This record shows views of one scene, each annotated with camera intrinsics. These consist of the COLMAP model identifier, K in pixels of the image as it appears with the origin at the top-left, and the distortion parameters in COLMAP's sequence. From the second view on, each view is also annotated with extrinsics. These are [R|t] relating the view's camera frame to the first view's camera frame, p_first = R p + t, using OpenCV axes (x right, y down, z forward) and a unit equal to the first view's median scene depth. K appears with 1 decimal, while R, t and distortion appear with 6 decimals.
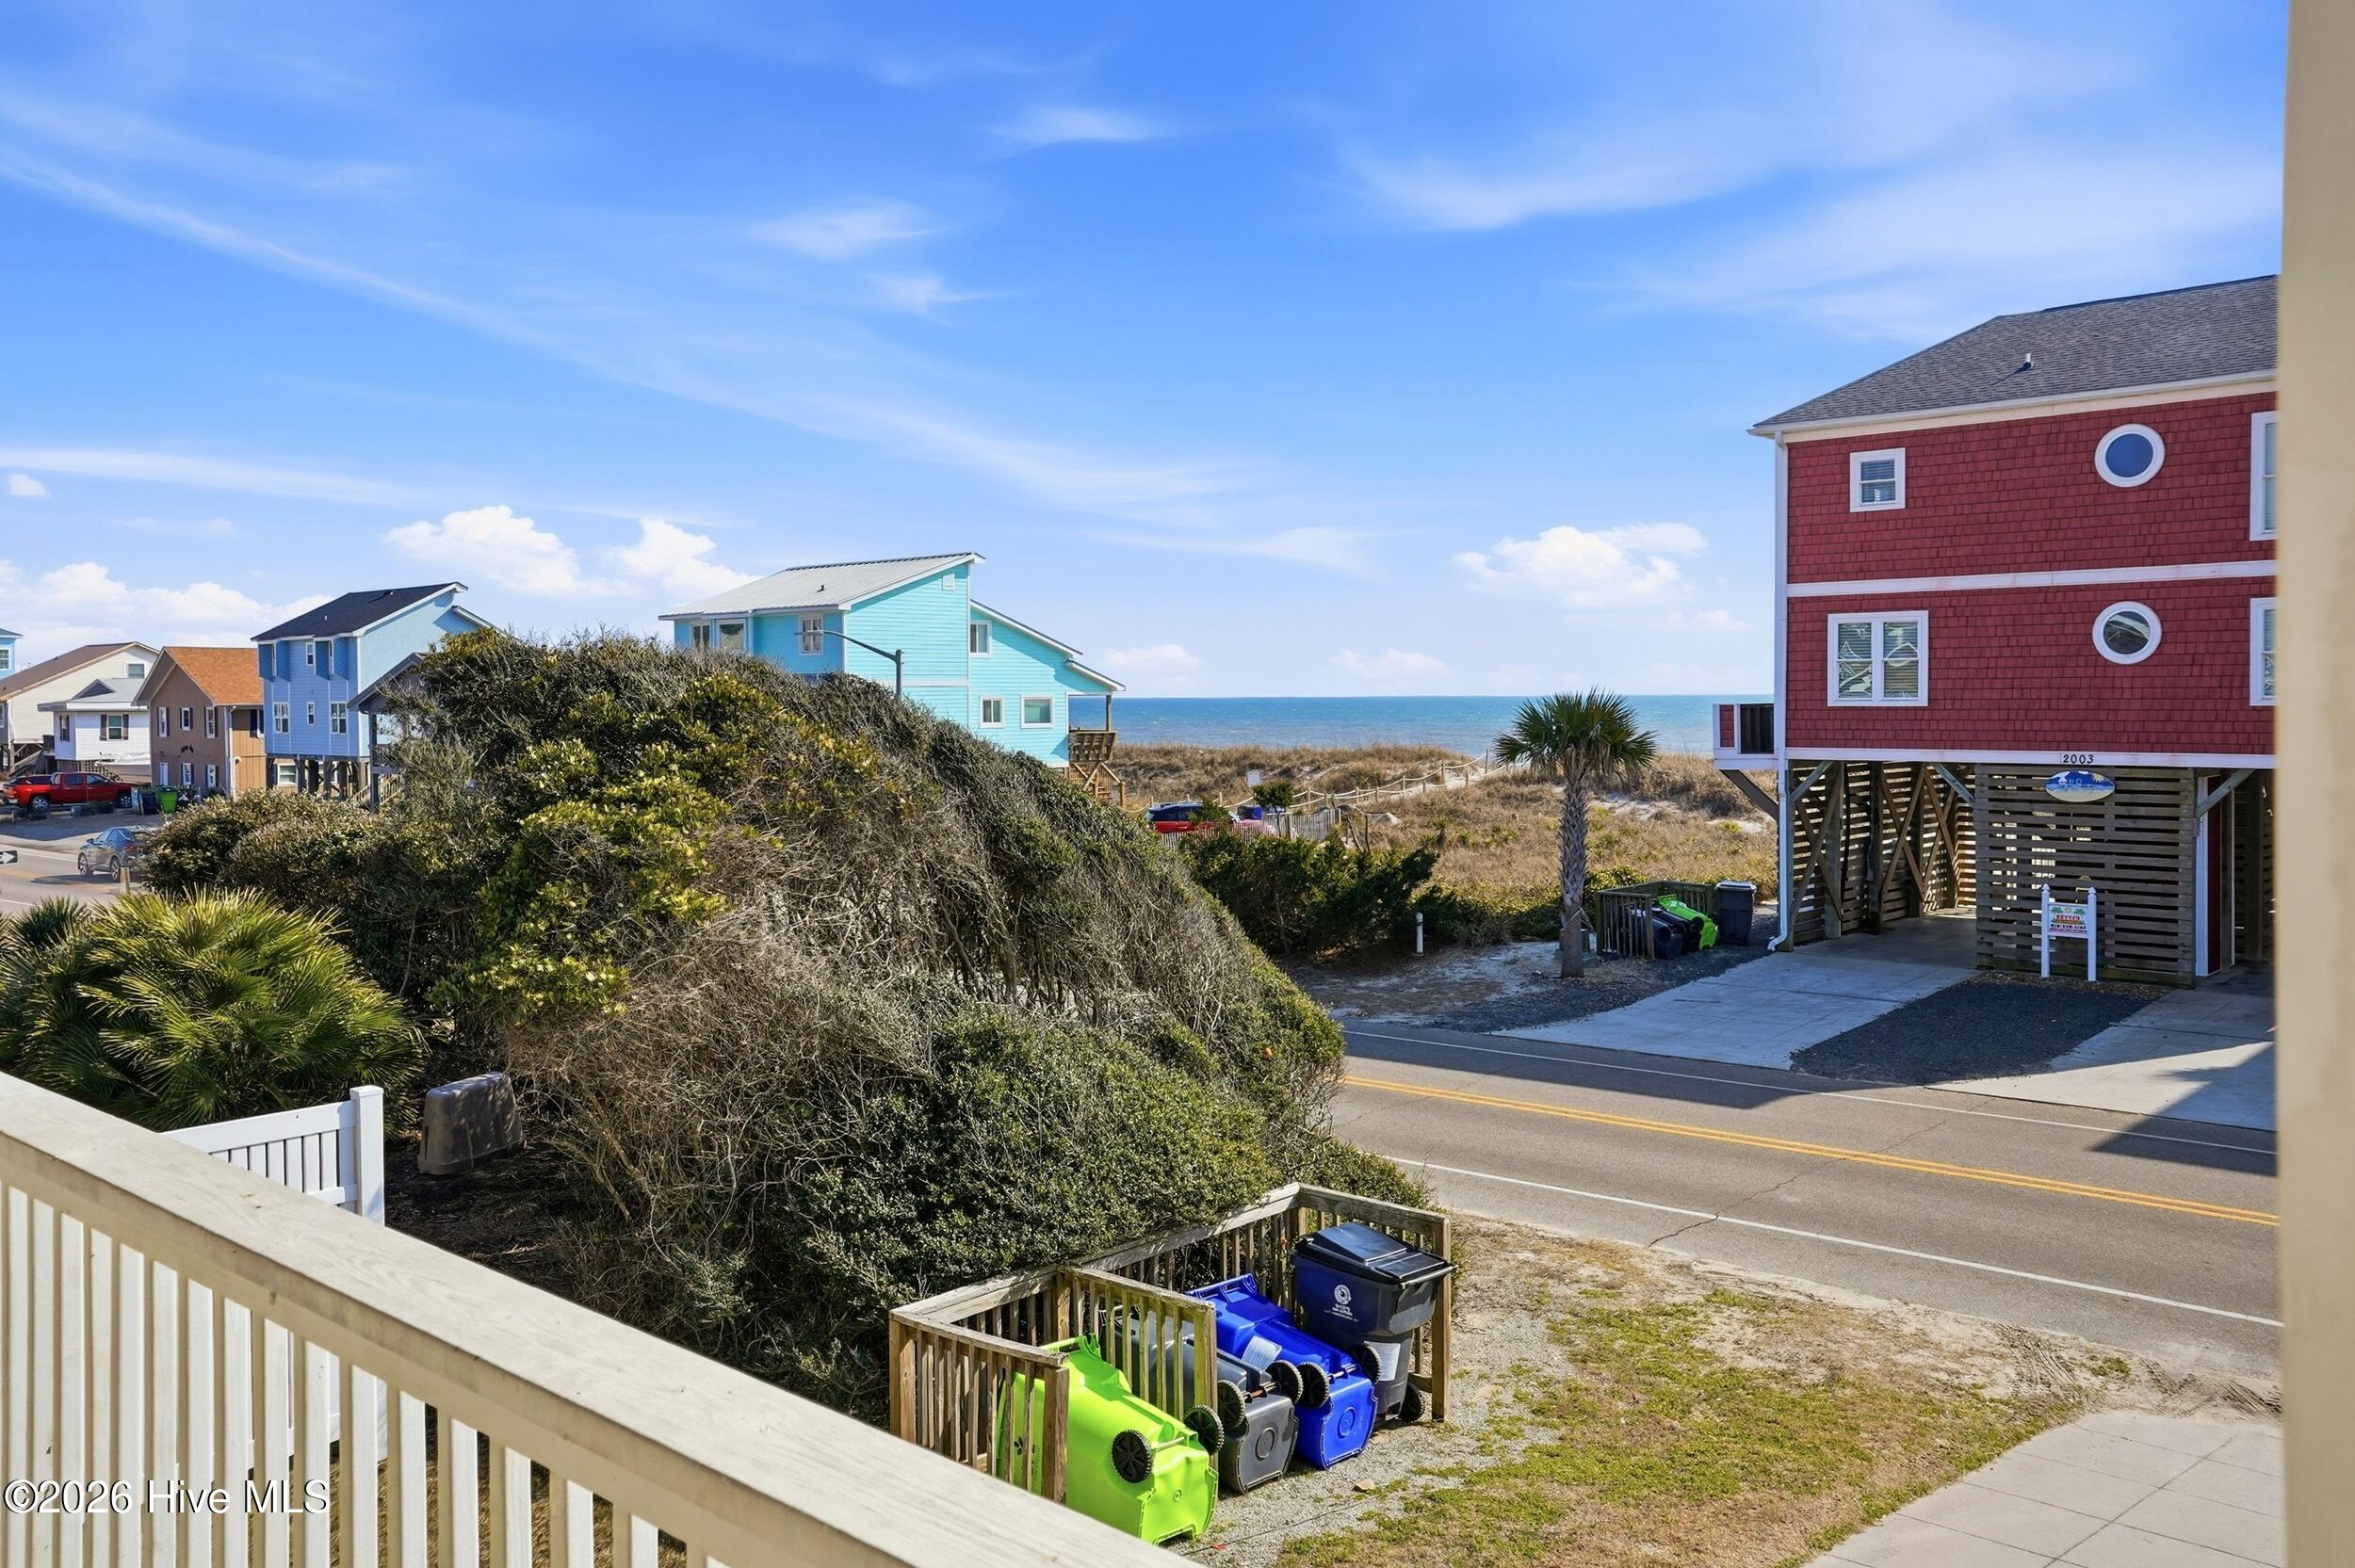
lens RADIAL K [[1950.3, 0, 1176.2], [0, 1950.3, 769.4], [0, 0, 1]] dist [0.083403, 0.002105]
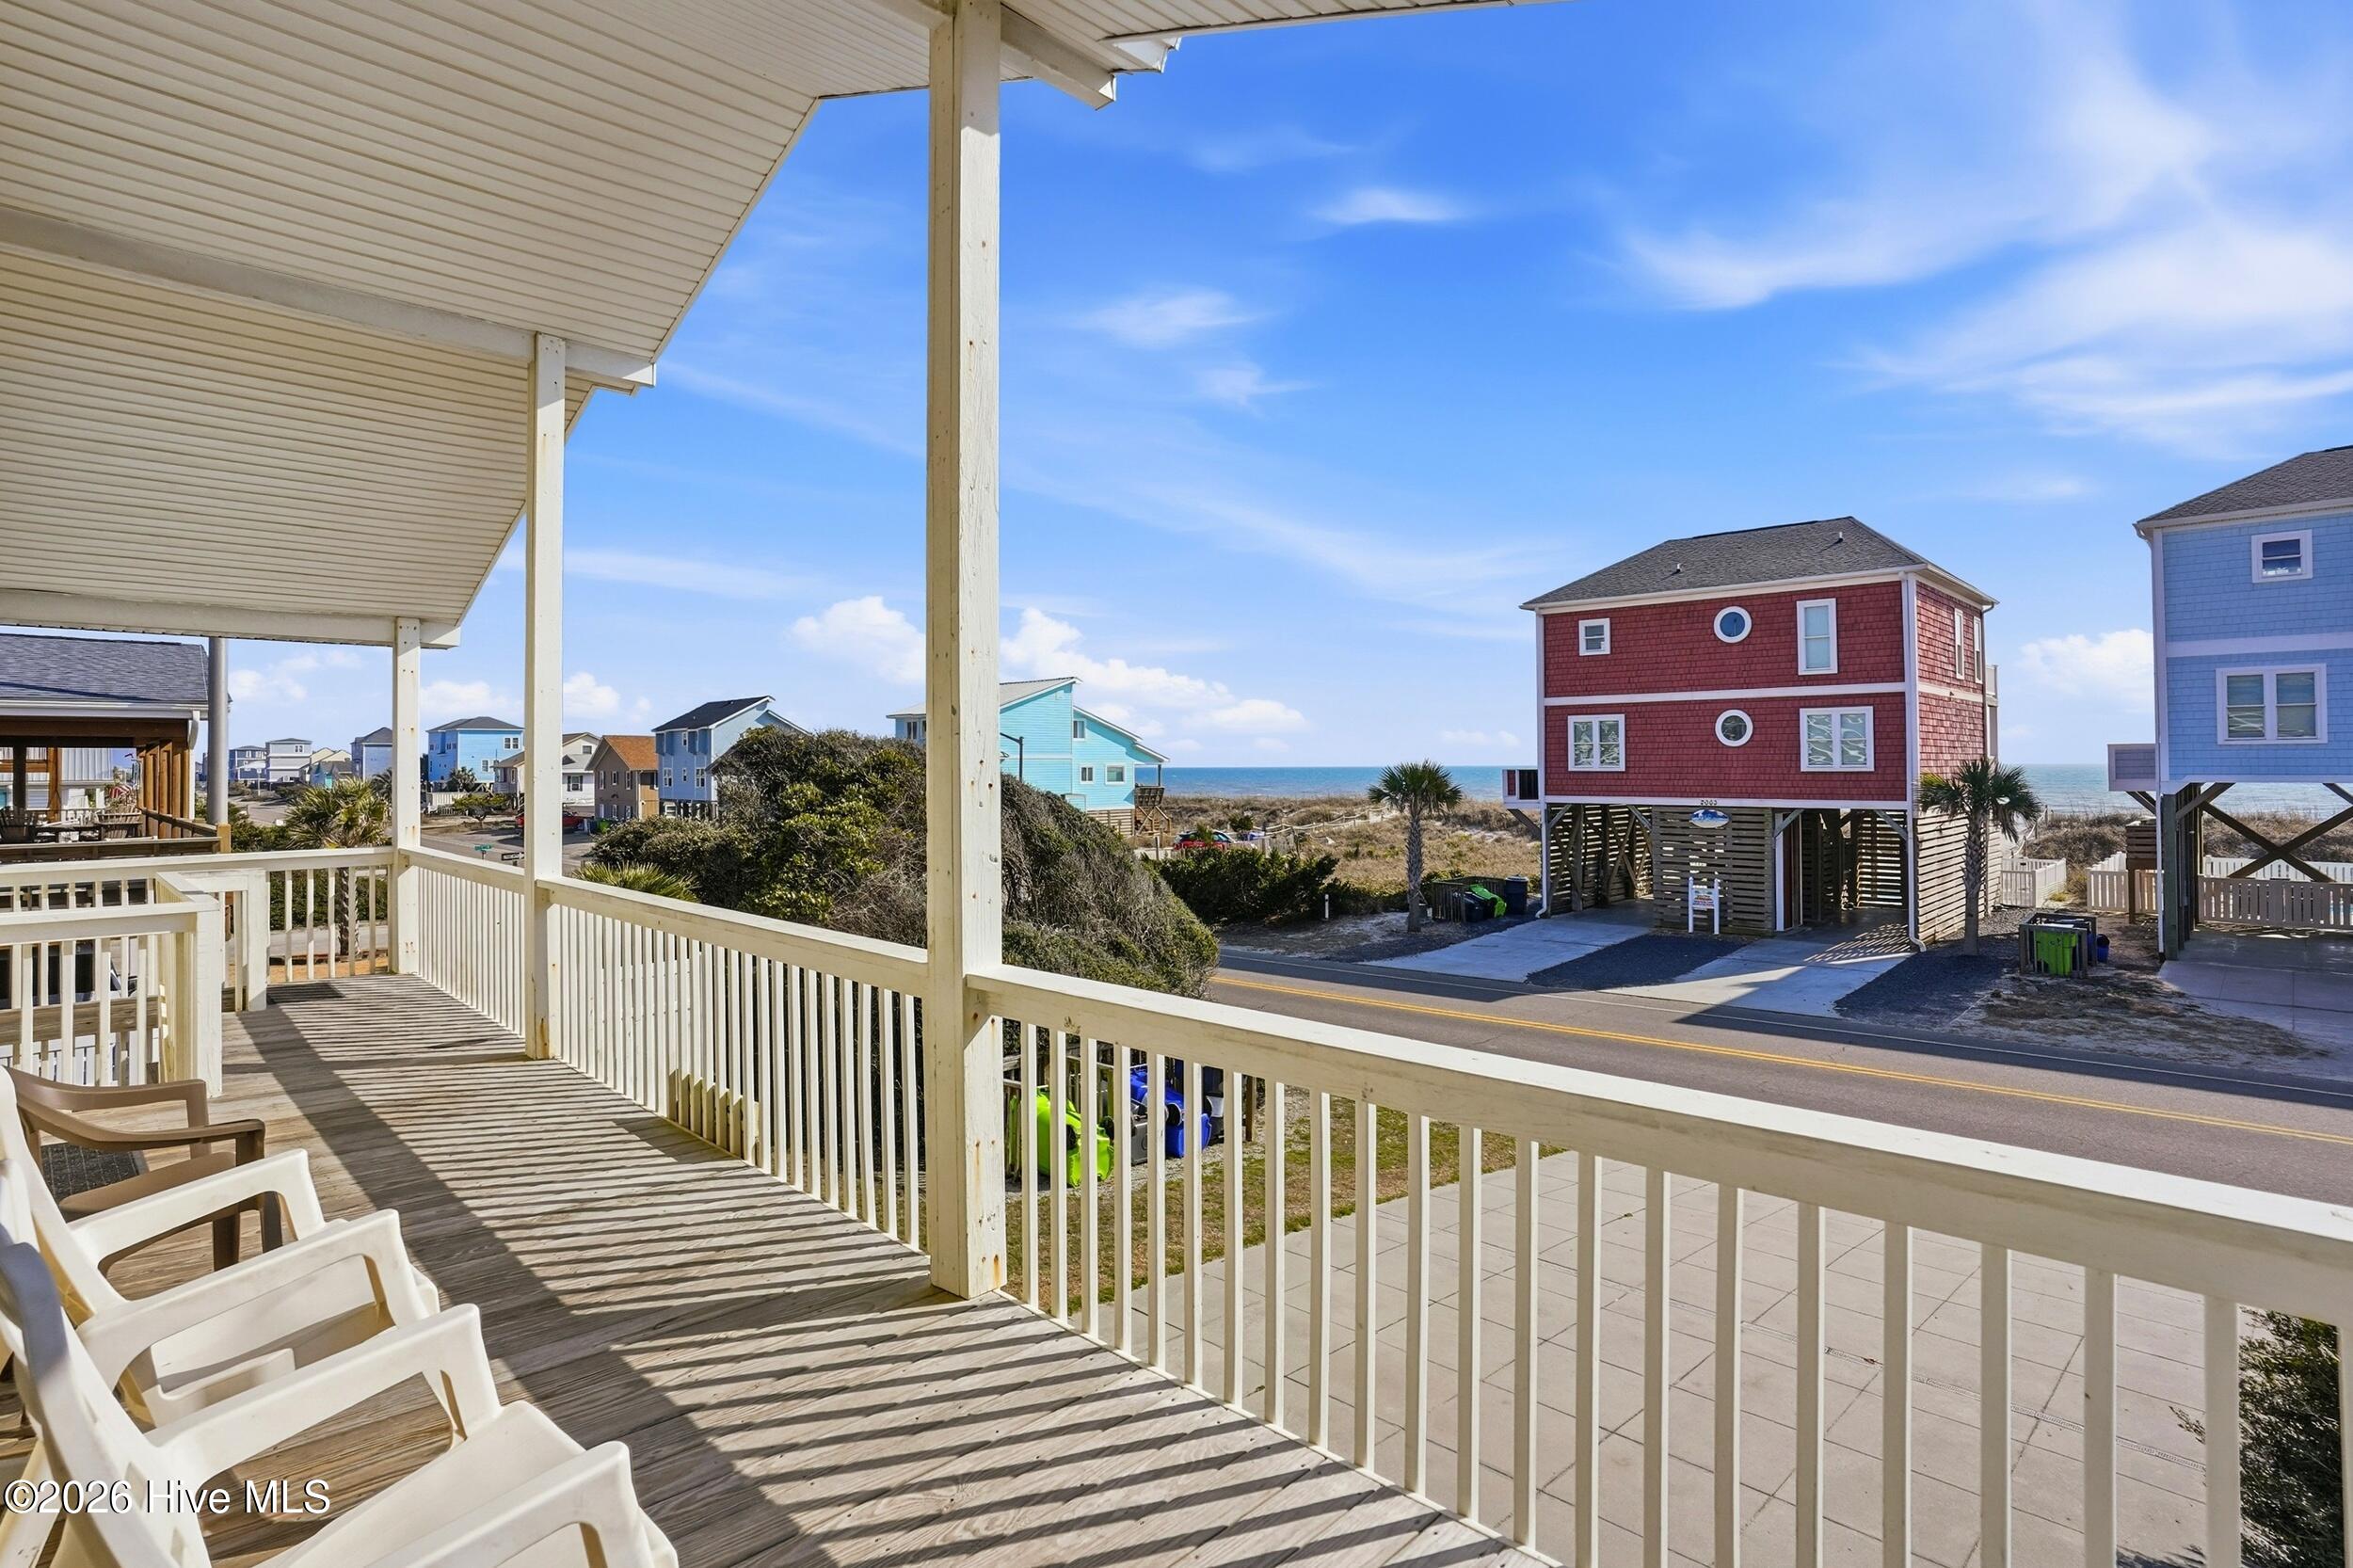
lens RADIAL K [[1307.8, 0, 1176.5], [0, 1307.8, 784.0], [0, 0, 1]] dist [-0.002197, -0.000036]
pose [[0.998588, 0.002758, -0.053053, 0.057676], [-0.004074, 0.999686, -0.024713, 0.007818], [0.052968, 0.024895, 0.998286, -0.126000]]
